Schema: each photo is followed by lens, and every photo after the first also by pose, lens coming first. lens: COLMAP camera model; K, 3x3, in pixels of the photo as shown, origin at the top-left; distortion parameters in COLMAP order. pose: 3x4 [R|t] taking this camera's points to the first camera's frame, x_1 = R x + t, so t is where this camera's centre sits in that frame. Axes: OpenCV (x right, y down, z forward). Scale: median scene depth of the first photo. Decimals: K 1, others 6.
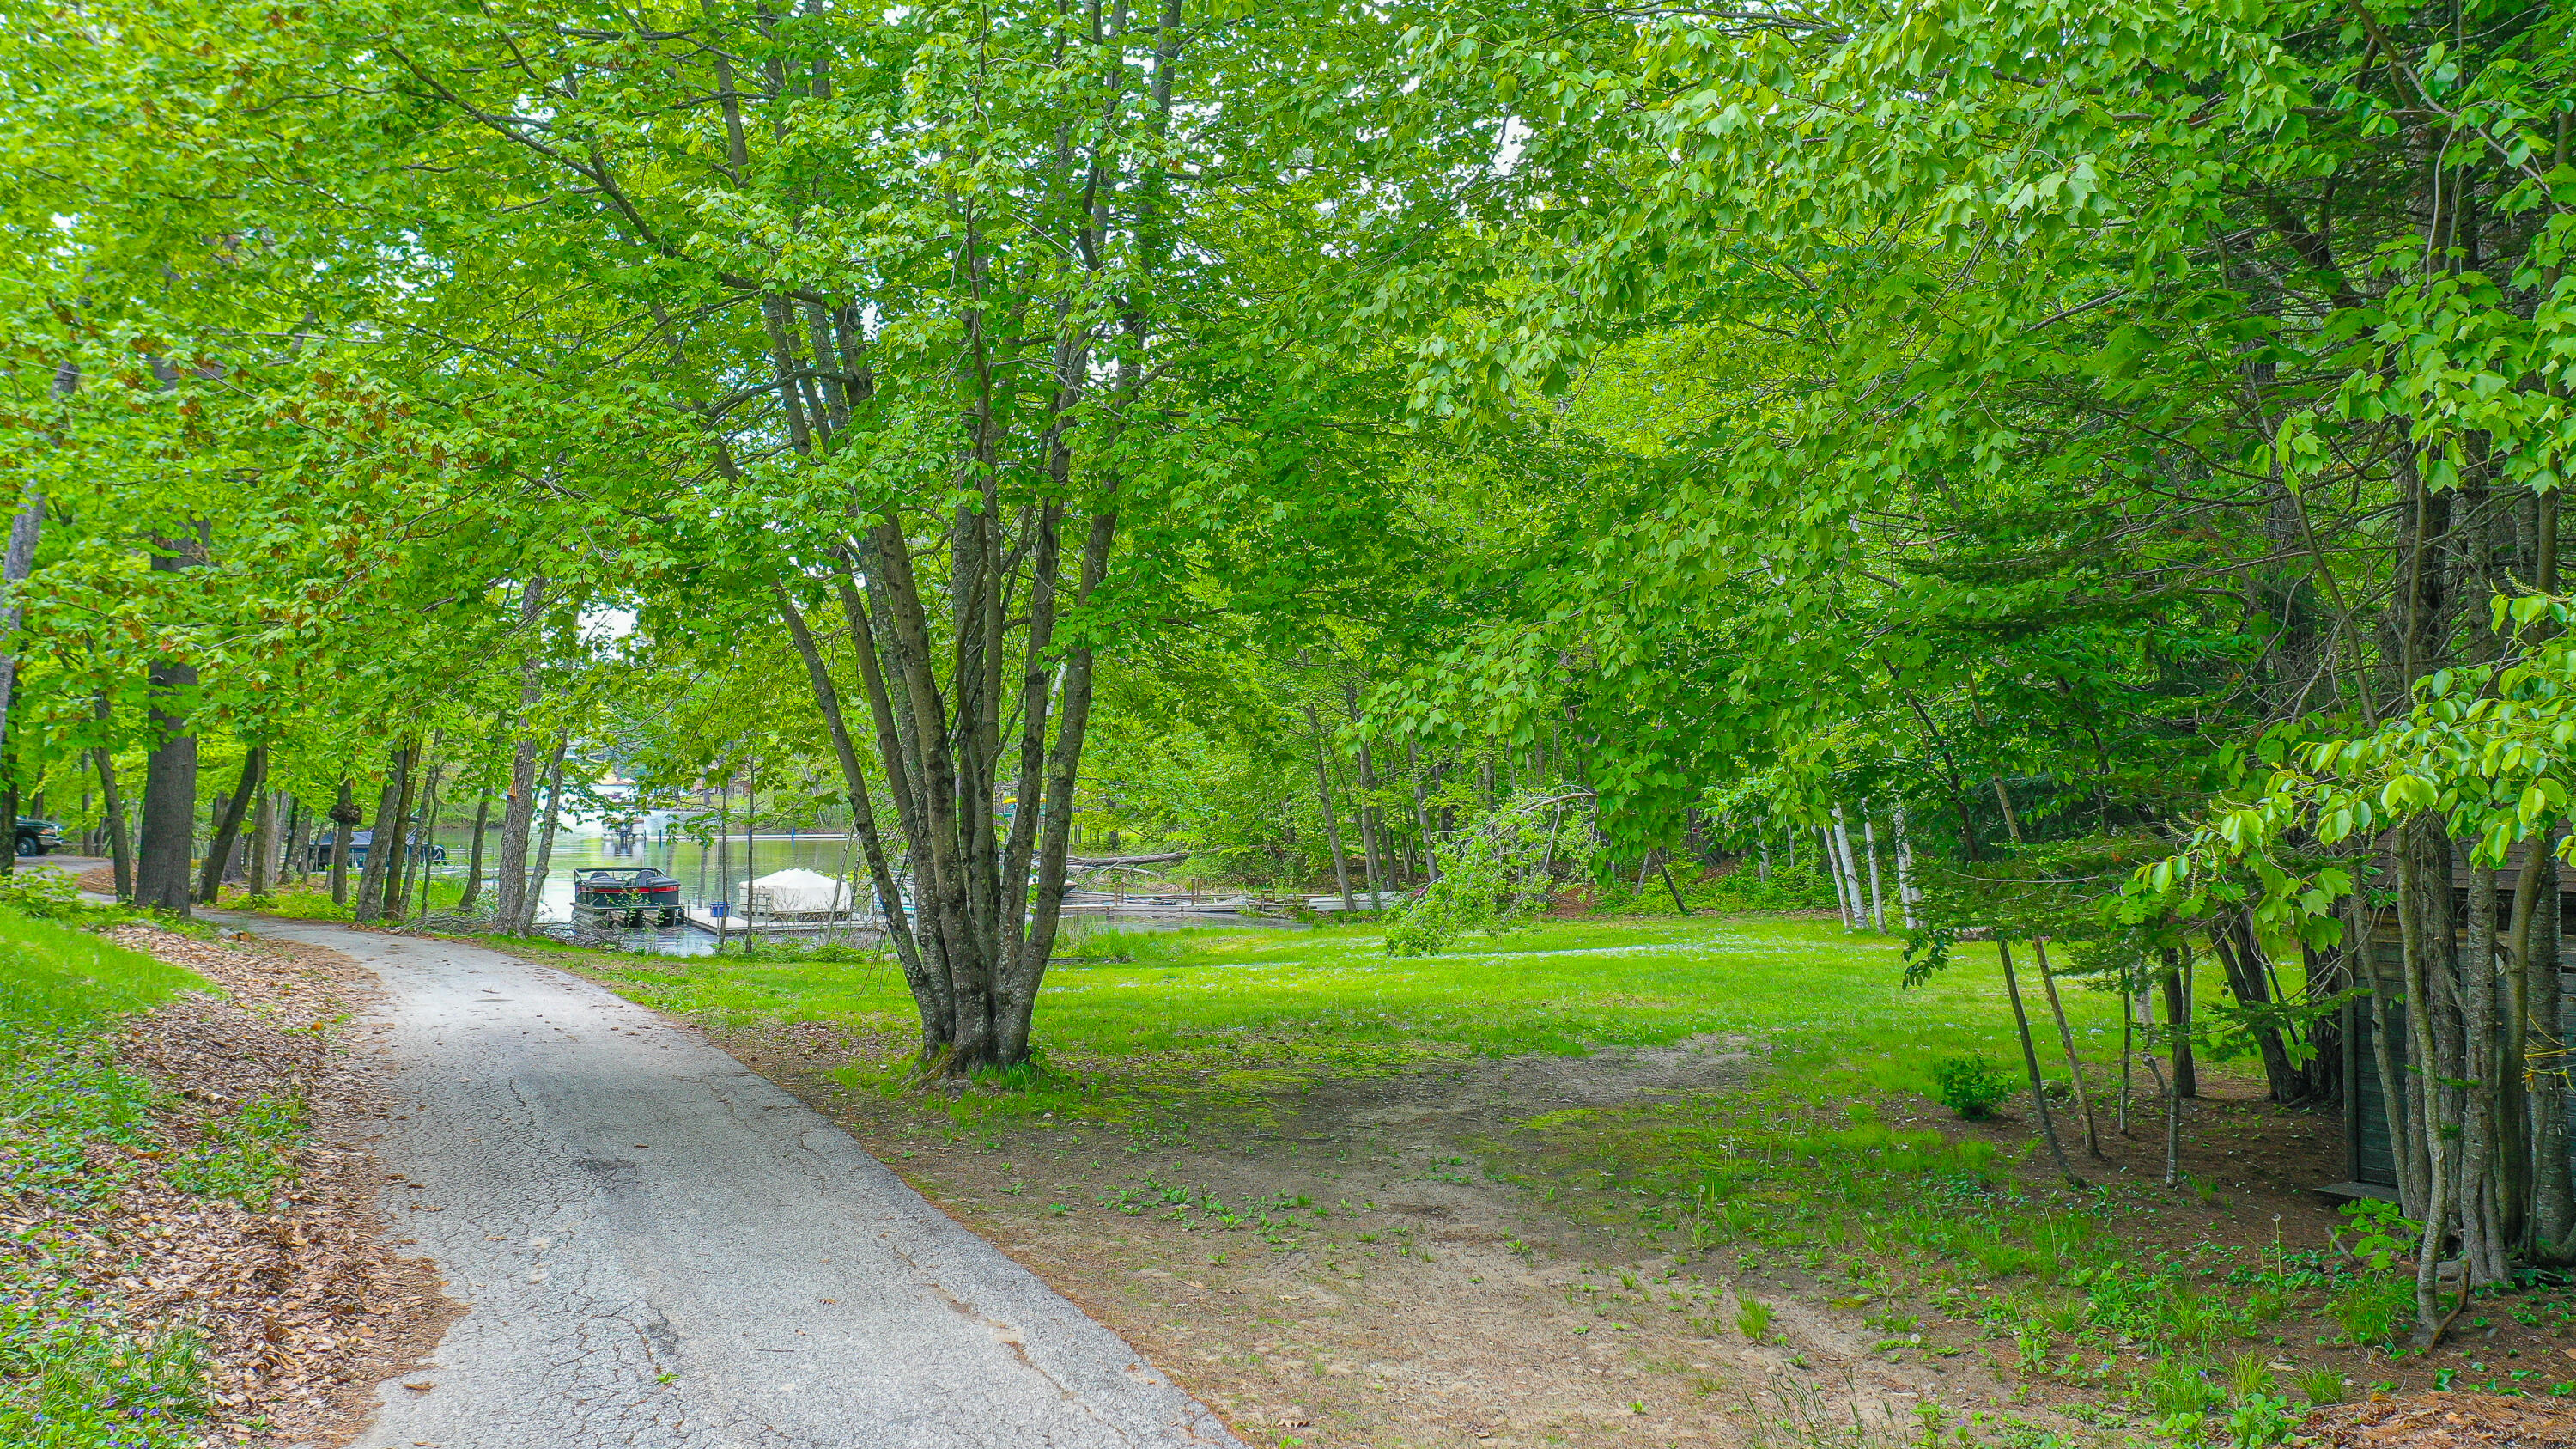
lens RADIAL K [[2040.4, 0, 1290.5], [0, 2040.4, 721.9], [0, 0, 1]] dist [0.007977, 0.011468]
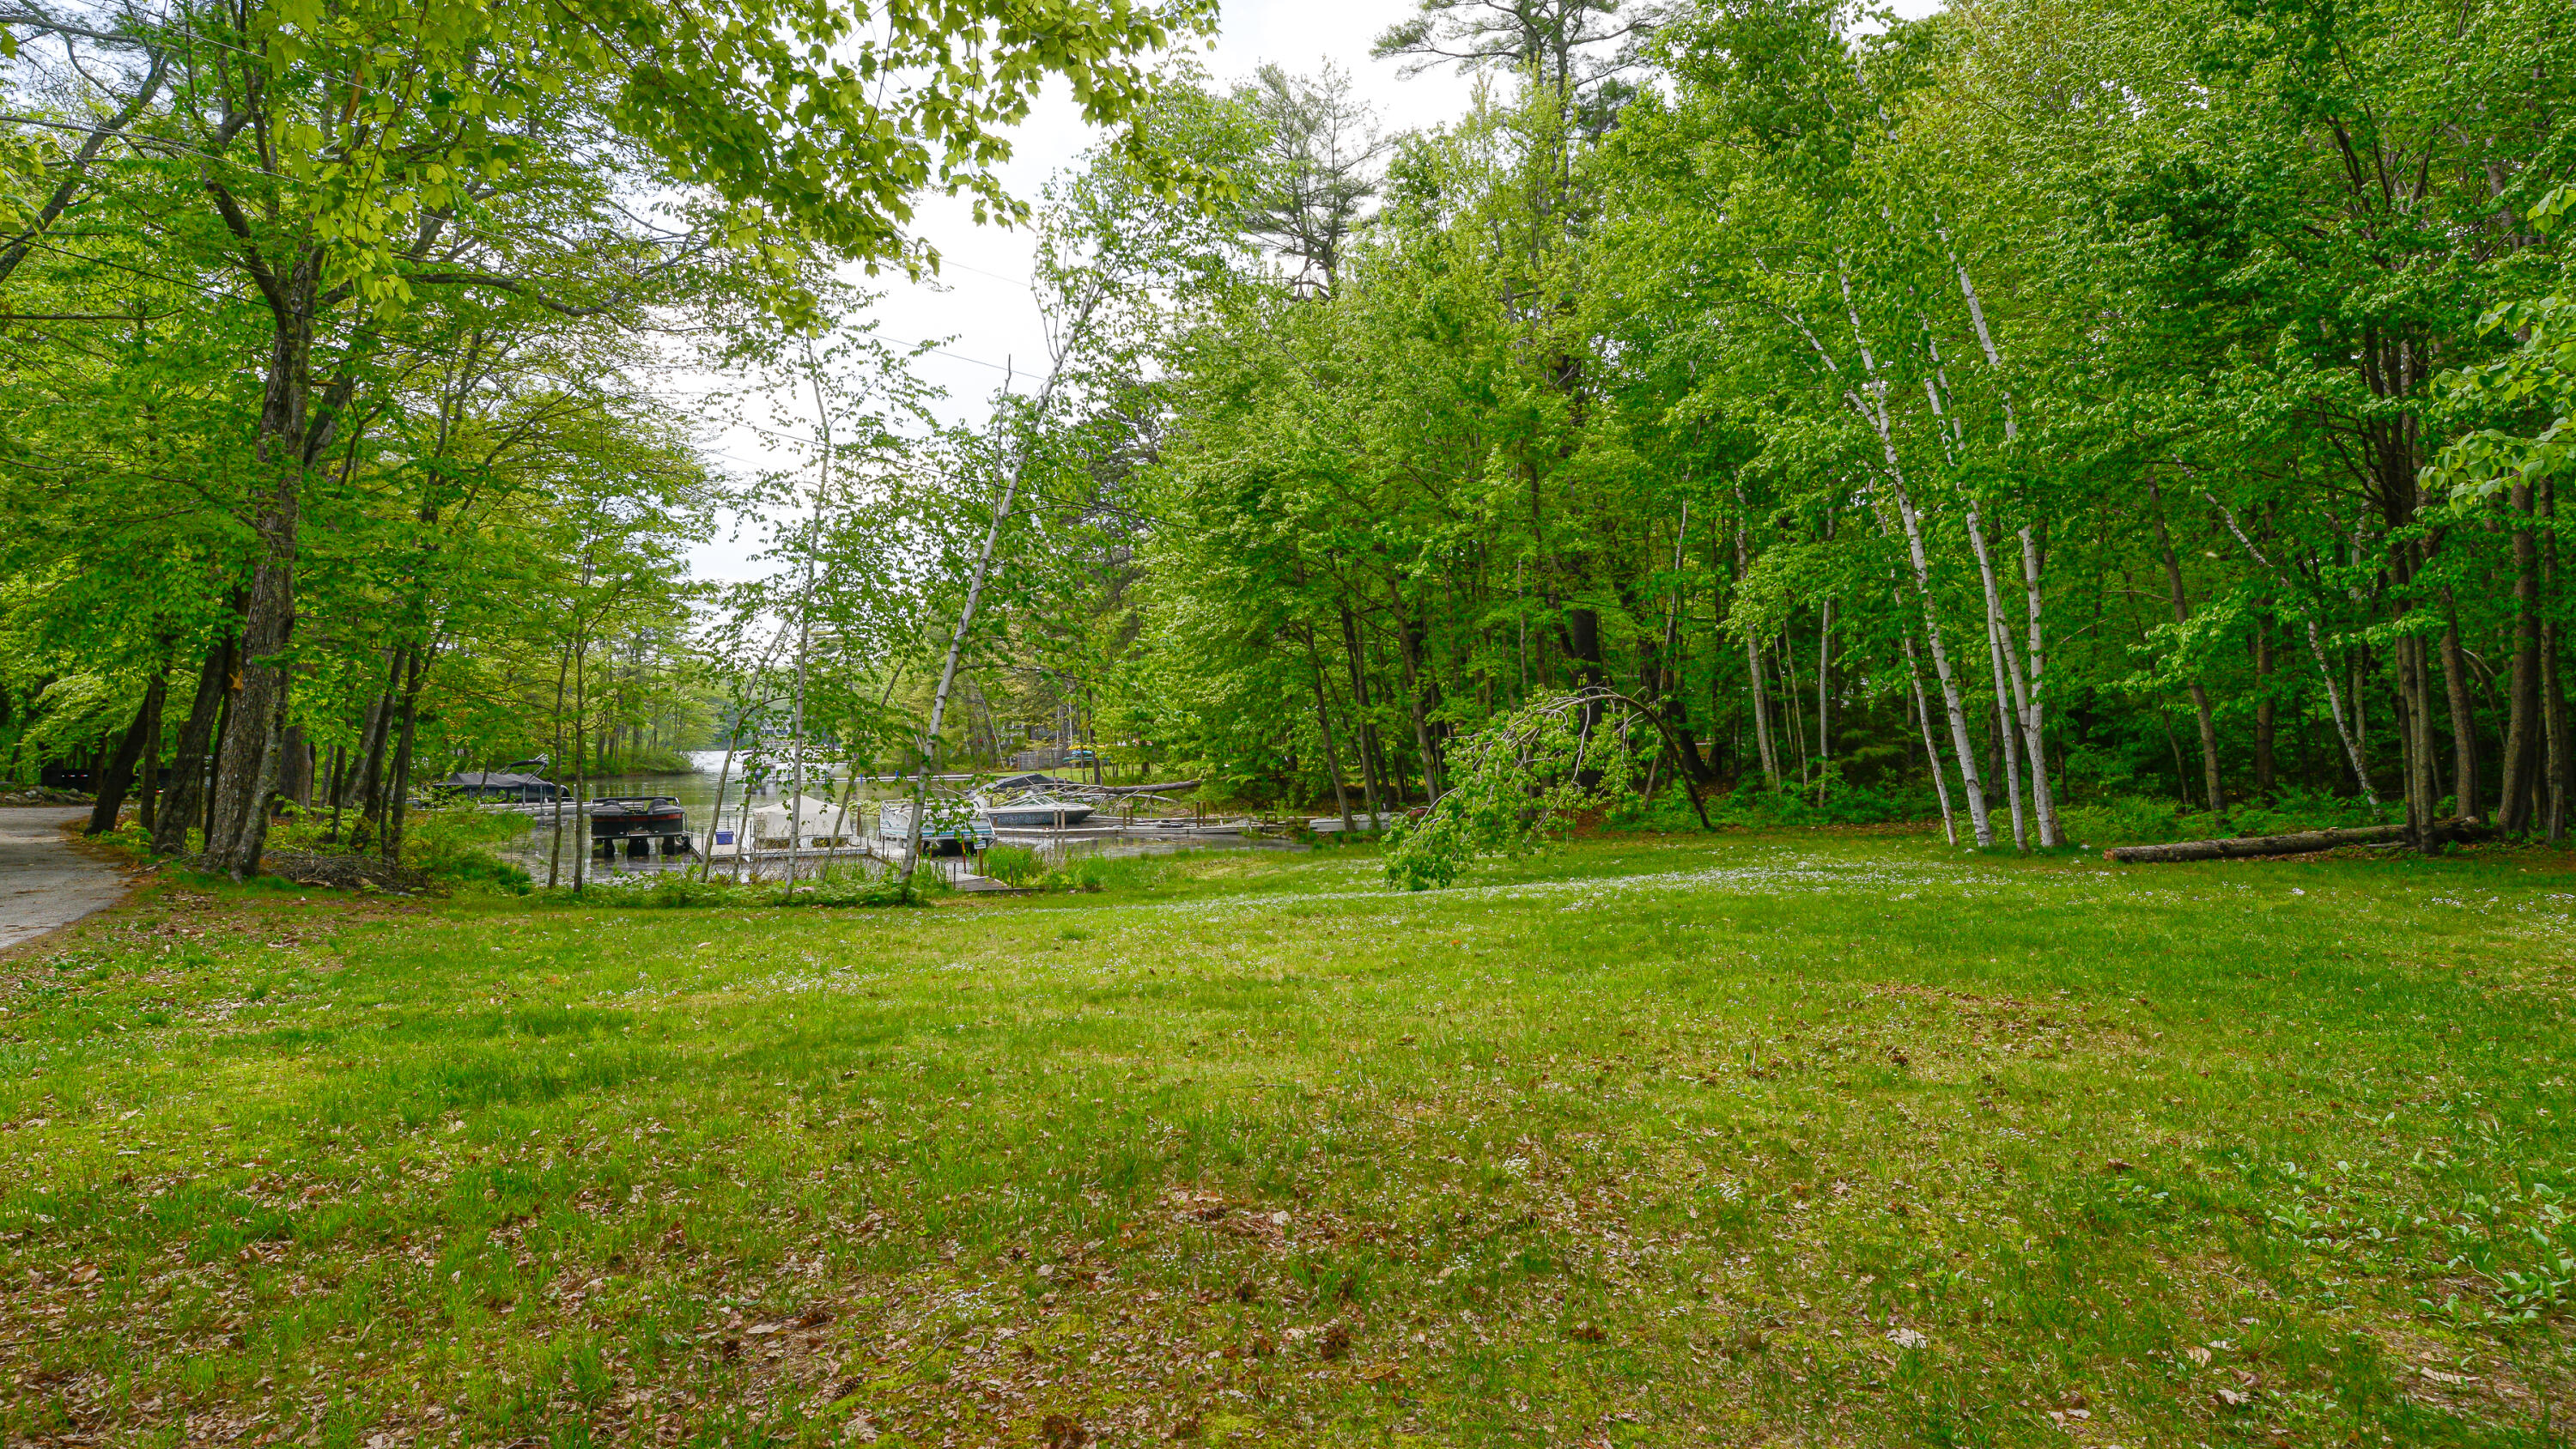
lens RADIAL K [[1515.1, 0, 1284.4], [0, 1515.1, 727.1], [0, 0, 1]] dist [-0.002428, -0.000050]
pose [[0.999802, -0.012176, -0.015739, 0.010616], [0.012540, 0.999652, 0.023207, 0.023899], [0.015451, -0.023400, 0.999607, 0.261936]]
